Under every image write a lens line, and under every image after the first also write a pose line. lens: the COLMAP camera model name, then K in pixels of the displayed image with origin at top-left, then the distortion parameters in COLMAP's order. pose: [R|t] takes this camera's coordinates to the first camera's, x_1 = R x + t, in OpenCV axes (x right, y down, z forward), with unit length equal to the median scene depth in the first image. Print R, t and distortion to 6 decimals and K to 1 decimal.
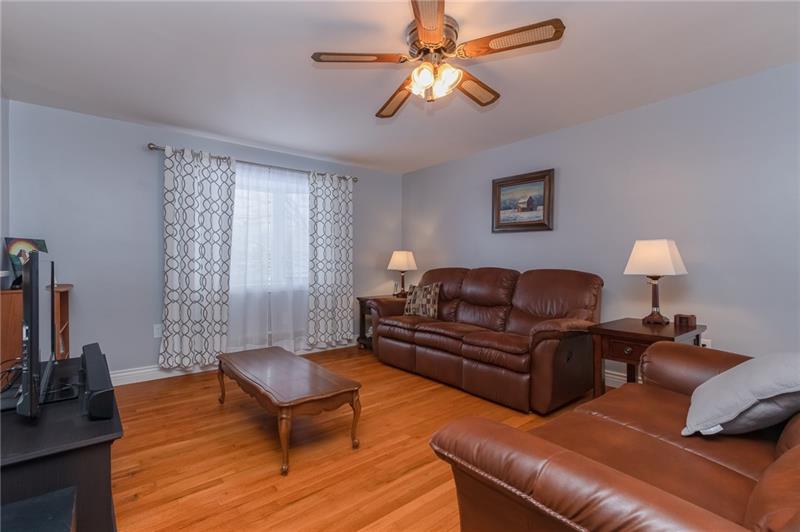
lens RADIAL K [[369.9, 0, 389.1], [0, 369.9, 263.1], [0, 0, 1]] dist [0.000929, 0.000078]
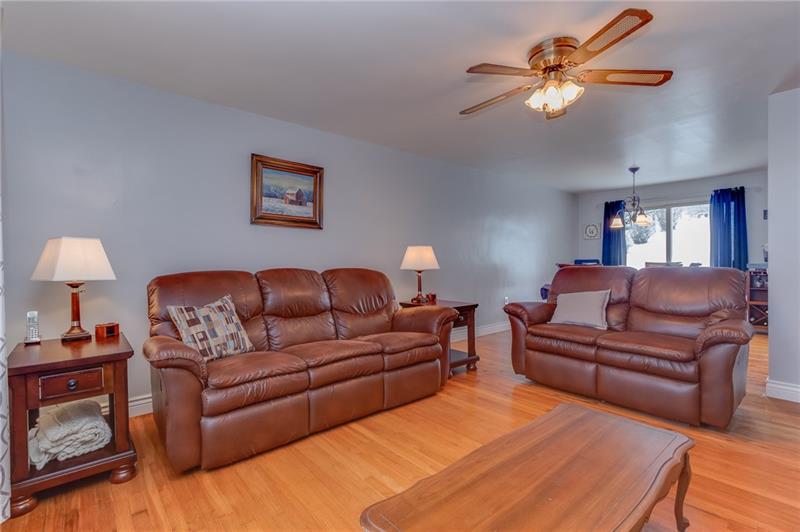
lens RADIAL K [[369.9, 0, 389.1], [0, 369.9, 263.1], [0, 0, 1]] dist [0.000929, 0.000078]
pose [[-0.018186, 0.003180, 0.999830, -0.534738], [0.016748, 0.999856, -0.002876, 0.006065], [-0.999694, 0.016693, -0.018237, 0.821303]]
